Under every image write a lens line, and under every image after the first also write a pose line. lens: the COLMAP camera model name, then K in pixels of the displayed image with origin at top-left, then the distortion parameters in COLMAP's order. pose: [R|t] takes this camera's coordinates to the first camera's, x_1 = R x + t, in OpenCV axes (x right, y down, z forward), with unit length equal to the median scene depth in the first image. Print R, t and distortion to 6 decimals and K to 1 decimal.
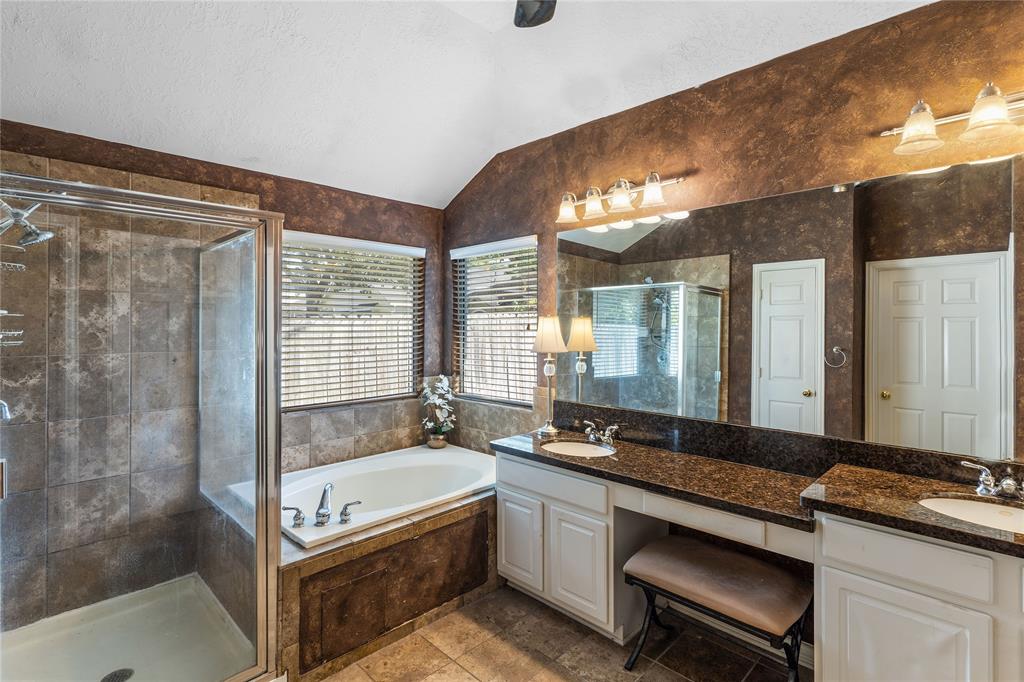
lens RADIAL K [[492.7, 0, 507.5], [0, 492.7, 335.0], [0, 0, 1]] dist [0.002697, 0.000787]
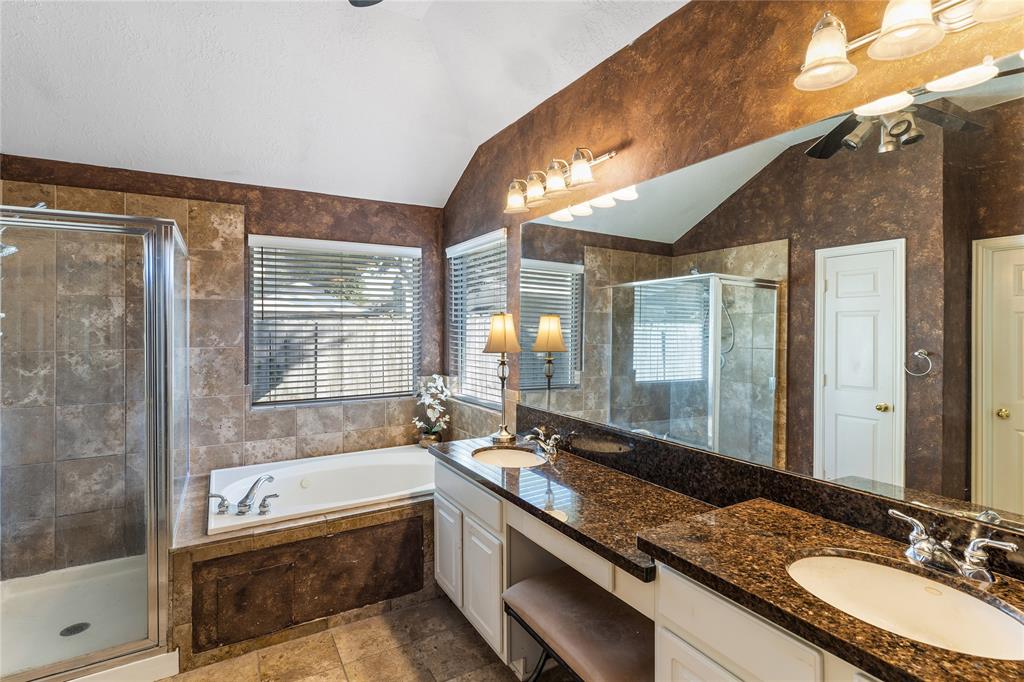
lens RADIAL K [[492.7, 0, 511.6], [0, 492.7, 335.6], [0, 0, 1]] dist [0.002697, 0.000787]
pose [[0.966046, 0.001087, -0.258366, 0.403475], [-0.001178, 0.999999, -0.000199, 0.003777], [0.258366, 0.000497, 0.966047, 0.119355]]
